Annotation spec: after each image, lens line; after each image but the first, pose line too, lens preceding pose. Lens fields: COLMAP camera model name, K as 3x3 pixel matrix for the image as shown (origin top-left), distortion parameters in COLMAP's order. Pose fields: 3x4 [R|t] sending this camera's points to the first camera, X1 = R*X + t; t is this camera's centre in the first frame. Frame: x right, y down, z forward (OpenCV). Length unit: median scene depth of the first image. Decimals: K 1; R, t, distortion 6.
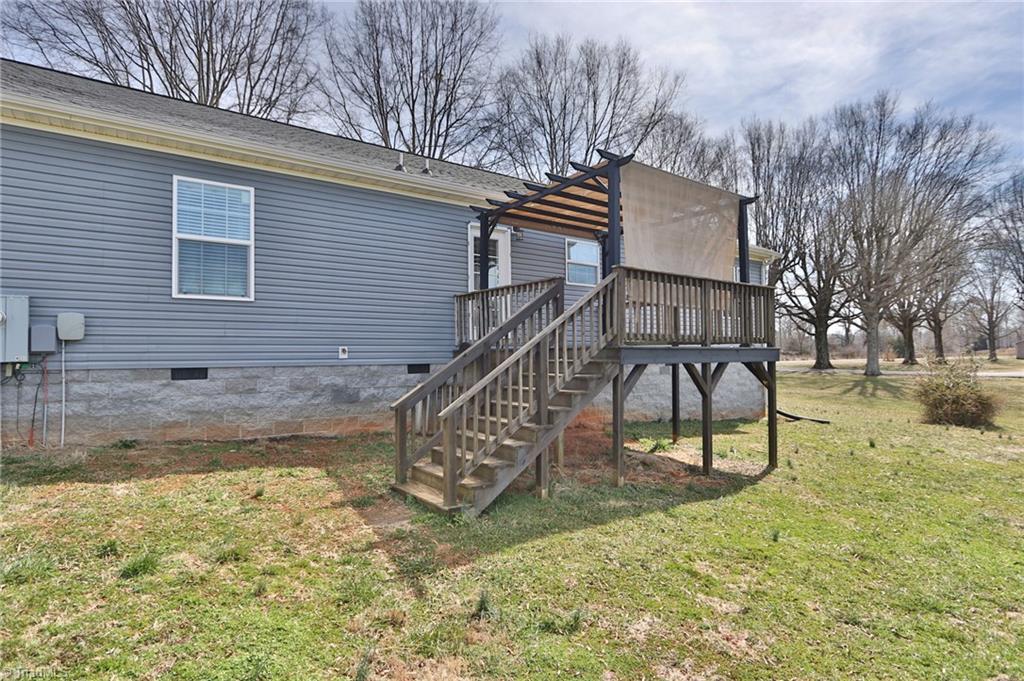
lens RADIAL K [[537.2, 0, 512.2], [0, 537.2, 342.0], [0, 0, 1]] dist [-0.012798, 0.003091]
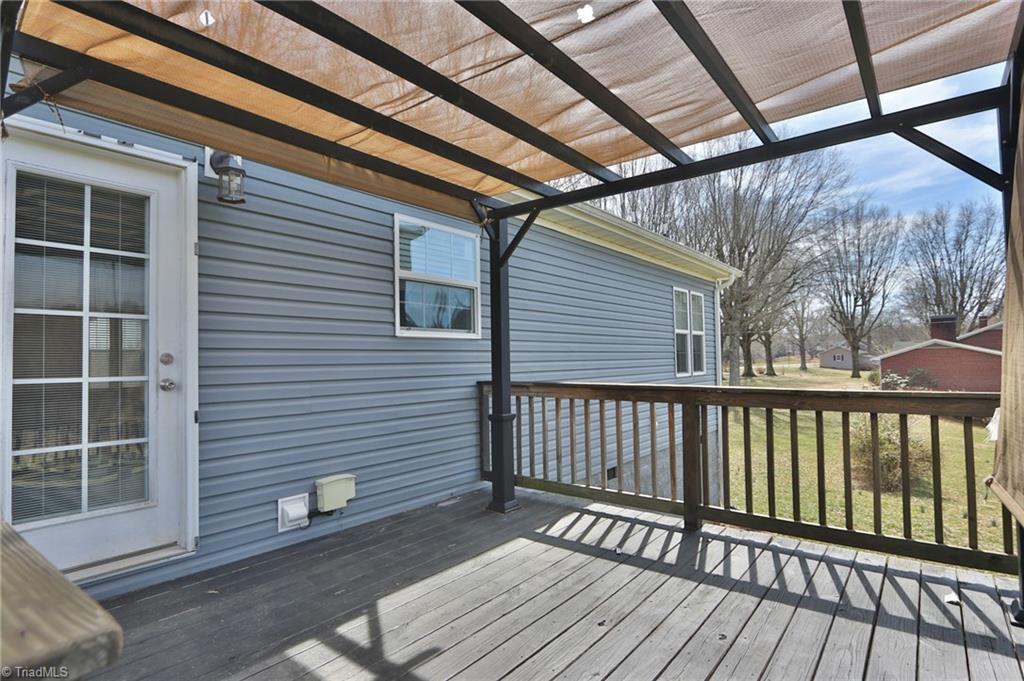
lens RADIAL K [[537.2, 0, 514.0], [0, 537.2, 341.2], [0, 0, 1]] dist [-0.012798, 0.003091]
pose [[0.964311, 0.001583, 0.264767, 0.076482], [0.002188, 0.999900, -0.013945, -0.093877], [-0.264763, 0.014026, 0.964212, 0.586023]]
